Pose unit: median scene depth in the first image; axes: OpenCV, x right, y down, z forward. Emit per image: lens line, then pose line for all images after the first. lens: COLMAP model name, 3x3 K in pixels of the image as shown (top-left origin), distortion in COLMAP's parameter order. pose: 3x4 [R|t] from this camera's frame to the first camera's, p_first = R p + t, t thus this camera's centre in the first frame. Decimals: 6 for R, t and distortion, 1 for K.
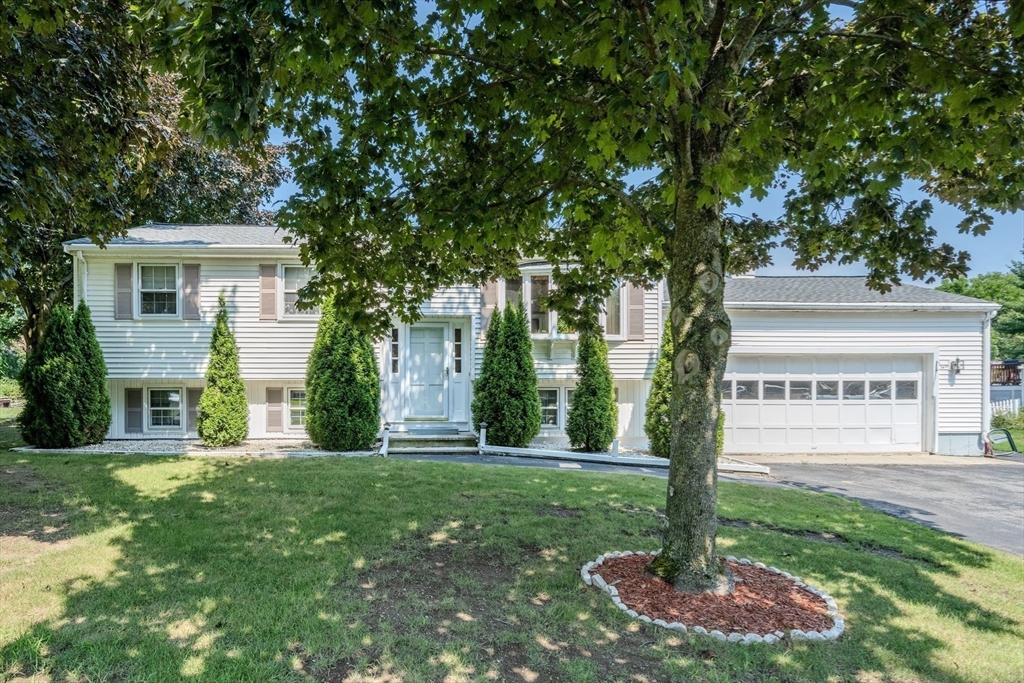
lens RADIAL K [[546.5, 0, 514.7], [0, 546.5, 390.5], [0, 0, 1]] dist [0.000580, -0.000585]
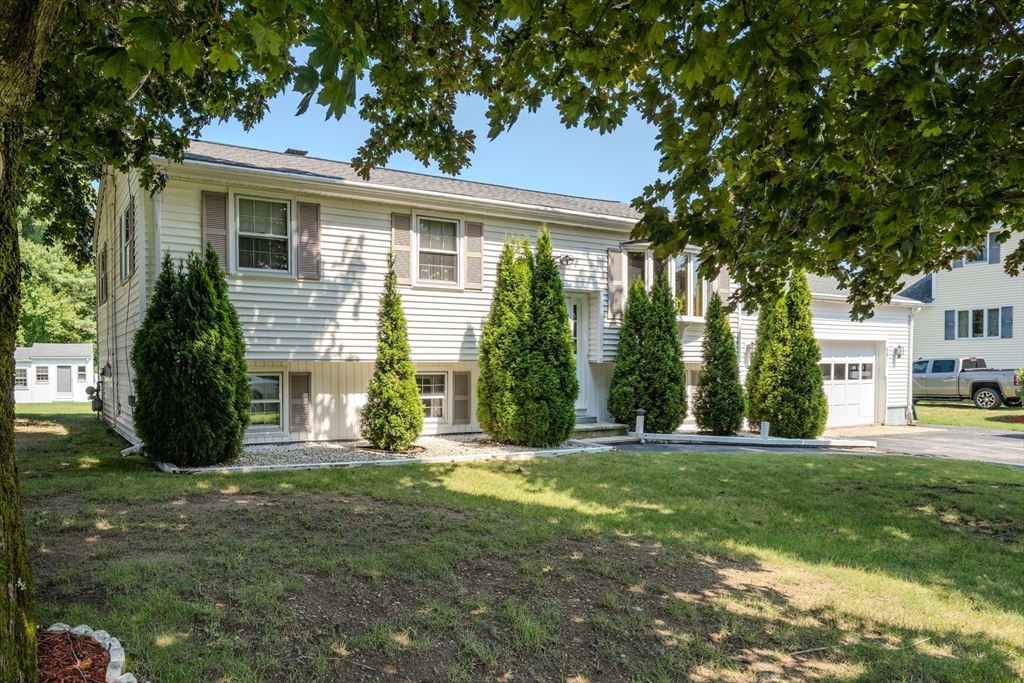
lens RADIAL K [[607.6, 0, 509.2], [0, 607.6, 373.9], [0, 0, 1]] dist [0.003760, 0.000584]
pose [[0.913809, -0.004955, 0.406115, -0.660989], [0.002751, 0.999978, 0.006011, -0.007237], [-0.406136, -0.004376, 0.913802, 0.146032]]
